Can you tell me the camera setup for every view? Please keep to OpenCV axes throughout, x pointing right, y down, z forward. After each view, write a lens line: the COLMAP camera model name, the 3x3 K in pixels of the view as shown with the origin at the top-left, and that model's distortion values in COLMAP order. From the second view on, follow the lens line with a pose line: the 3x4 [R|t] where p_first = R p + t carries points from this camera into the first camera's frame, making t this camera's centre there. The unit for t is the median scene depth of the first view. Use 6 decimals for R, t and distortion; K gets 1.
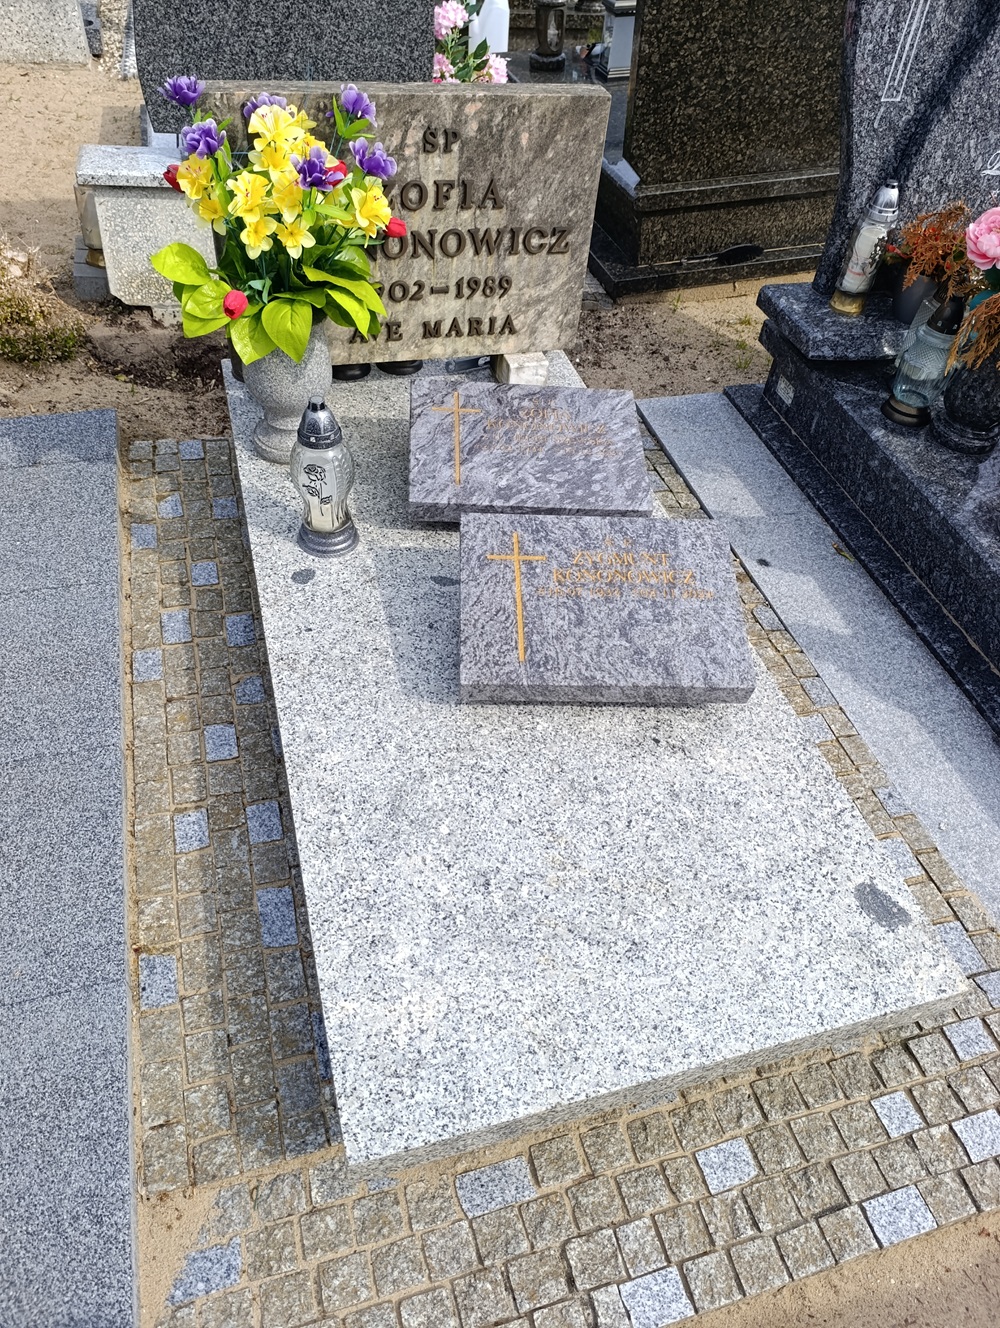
lens RADIAL K [[922.2, 0, 504.8], [0, 922.2, 660.6], [0, 0, 1]] dist [0.008722, -0.023649]
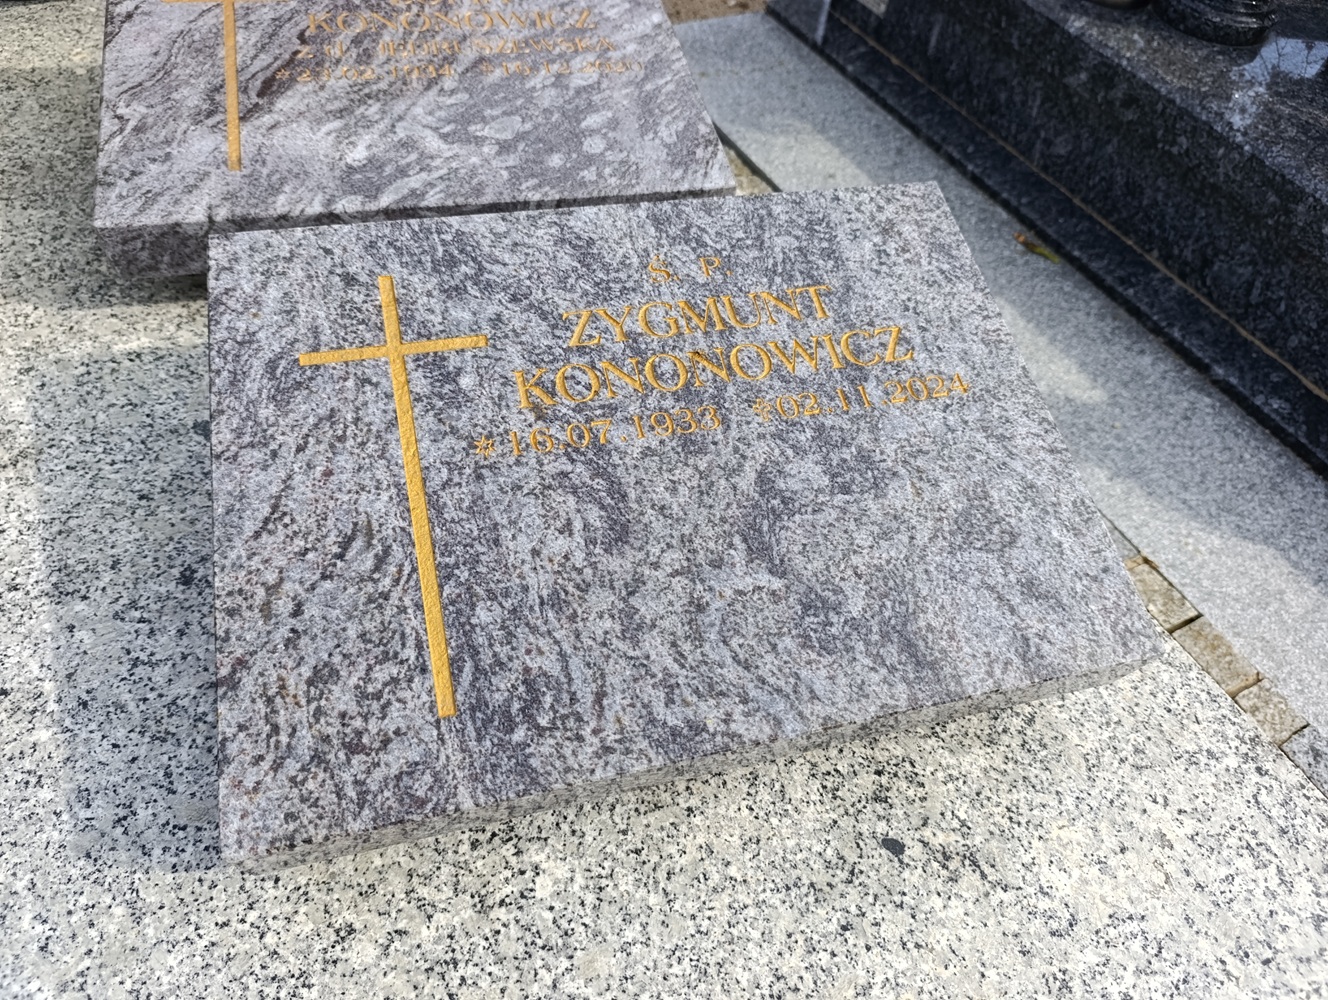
lens RADIAL K [[922.2, 0, 663.5], [0, 922.2, 497.2], [0, 0, 1]] dist [0.008722, -0.023649]
pose [[0.975729, -0.154980, 0.154705, 0.048205], [0.139989, 0.984723, 0.103553, -0.083268], [-0.168390, -0.079383, 0.982519, 0.675458]]
